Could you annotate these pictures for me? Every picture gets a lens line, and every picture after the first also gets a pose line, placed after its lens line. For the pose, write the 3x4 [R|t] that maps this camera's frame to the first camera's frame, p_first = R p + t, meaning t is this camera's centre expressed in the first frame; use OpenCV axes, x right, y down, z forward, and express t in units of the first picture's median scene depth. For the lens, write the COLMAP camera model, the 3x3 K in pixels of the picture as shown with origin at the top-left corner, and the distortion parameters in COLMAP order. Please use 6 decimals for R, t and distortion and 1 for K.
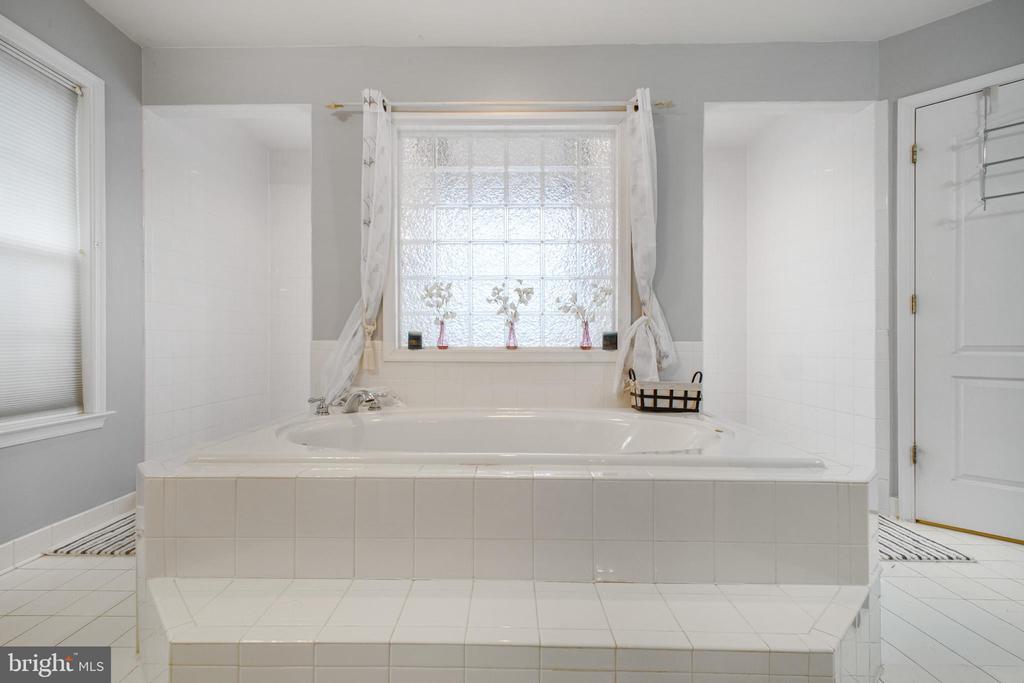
lens RADIAL K [[480.1, 0, 514.2], [0, 480.1, 339.8], [0, 0, 1]] dist [0.004976, 0.000142]
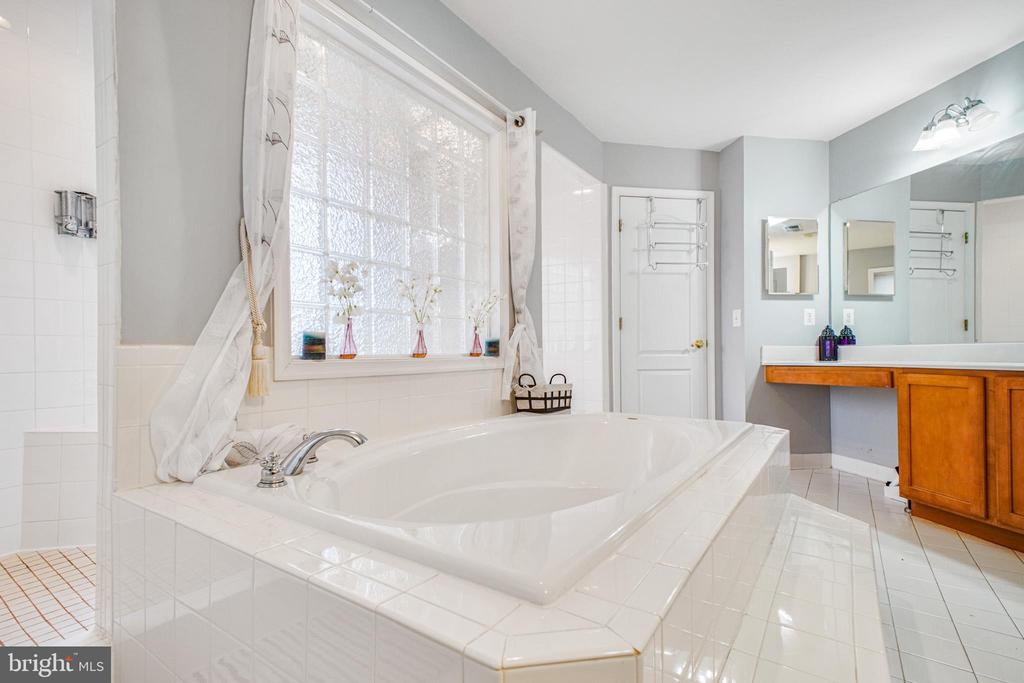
lens RADIAL K [[480.1, 0, 513.5], [0, 480.1, 347.9], [0, 0, 1]] dist [0.004976, 0.000142]
pose [[0.558524, 0.002433, 0.829485, -0.606730], [0.000345, 0.999995, -0.003165, 0.006221], [-0.829488, 0.002054, 0.558520, 0.423309]]
